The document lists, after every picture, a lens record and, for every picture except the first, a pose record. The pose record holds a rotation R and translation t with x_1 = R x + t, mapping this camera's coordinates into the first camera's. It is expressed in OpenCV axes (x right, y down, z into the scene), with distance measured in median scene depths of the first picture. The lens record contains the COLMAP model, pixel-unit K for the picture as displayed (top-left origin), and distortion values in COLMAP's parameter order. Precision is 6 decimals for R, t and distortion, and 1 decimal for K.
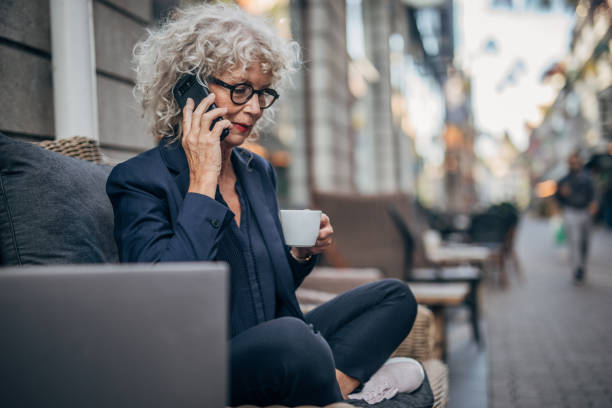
lens RADIAL K [[849.5, 0, 305.7], [0, 849.5, 203.9], [0, 0, 1]] dist [0.002653, 0.013903]
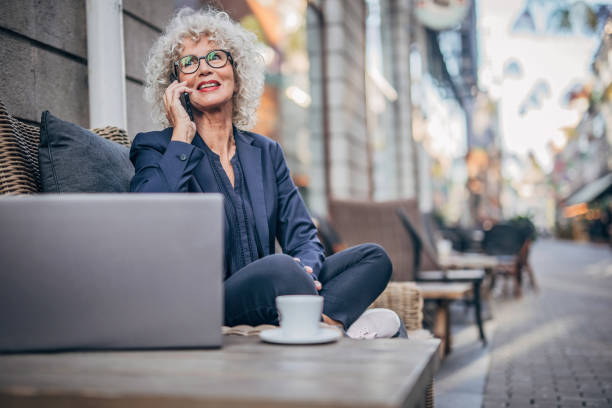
lens RADIAL K [[849.5, 0, 308.0], [0, 849.5, 202.0], [0, 0, 1]] dist [0.006100, 0.036424]
pose [[0.999615, 0.001499, -0.027695, 0.033704], [-0.002331, 0.999546, -0.030041, 0.053409], [0.027637, 0.030094, 0.999165, -0.145105]]
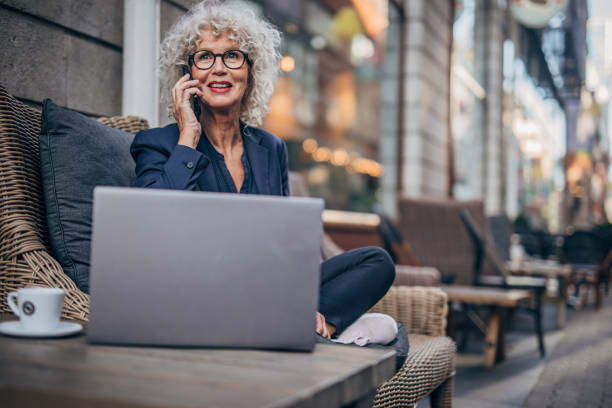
lens RADIAL K [[850.1, 0, 308.0], [0, 850.1, 203.8], [0, 0, 1]] dist [0.008060, 0.027252]
pose [[0.988711, 0.052261, -0.140424, 0.133470], [-0.055149, 0.998337, -0.016757, 0.044372], [0.139314, 0.024312, 0.989950, -0.124278]]
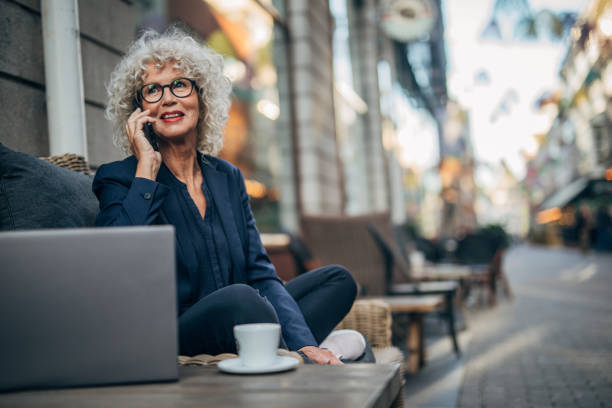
lens RADIAL K [[849.8, 0, 306.4], [0, 849.8, 203.2], [0, 0, 1]] dist [0.003846, 0.020843]
pose [[0.999560, -0.029645, -0.000569, 0.049675], [0.029592, 0.998614, -0.043514, 0.043323], [0.001858, 0.043478, 0.999053, -0.140425]]
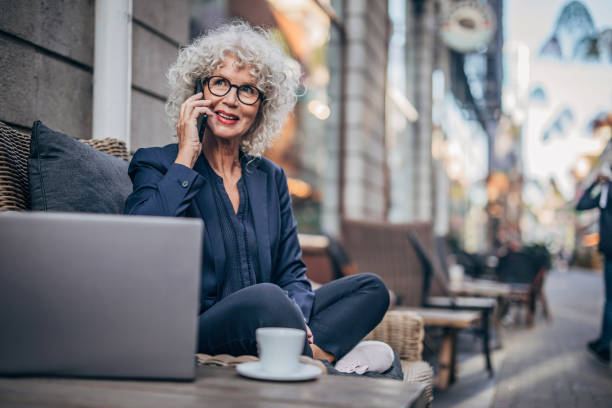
lens RADIAL K [[849.5, 0, 306.0], [0, 849.5, 202.8], [0, 0, 1]] dist [0.006093, 0.021167]
pose [[0.997326, 0.050632, -0.052691, 0.055094], [-0.053045, 0.997557, -0.045459, 0.041269], [0.050261, 0.048133, 0.997576, -0.114978]]
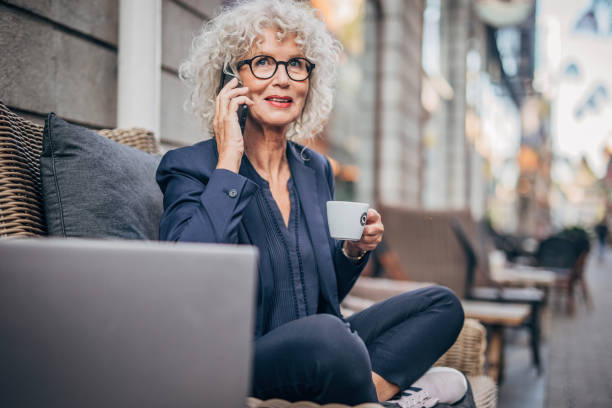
lens RADIAL K [[849.5, 0, 305.7], [0, 849.5, 203.9], [0, 0, 1]] dist [0.002653, 0.013903]
pose [[0.995058, 0.055823, -0.082117, 0.018350], [-0.057182, 0.998261, -0.014292, 0.012877], [0.081176, 0.018917, 0.996520, 0.008730]]
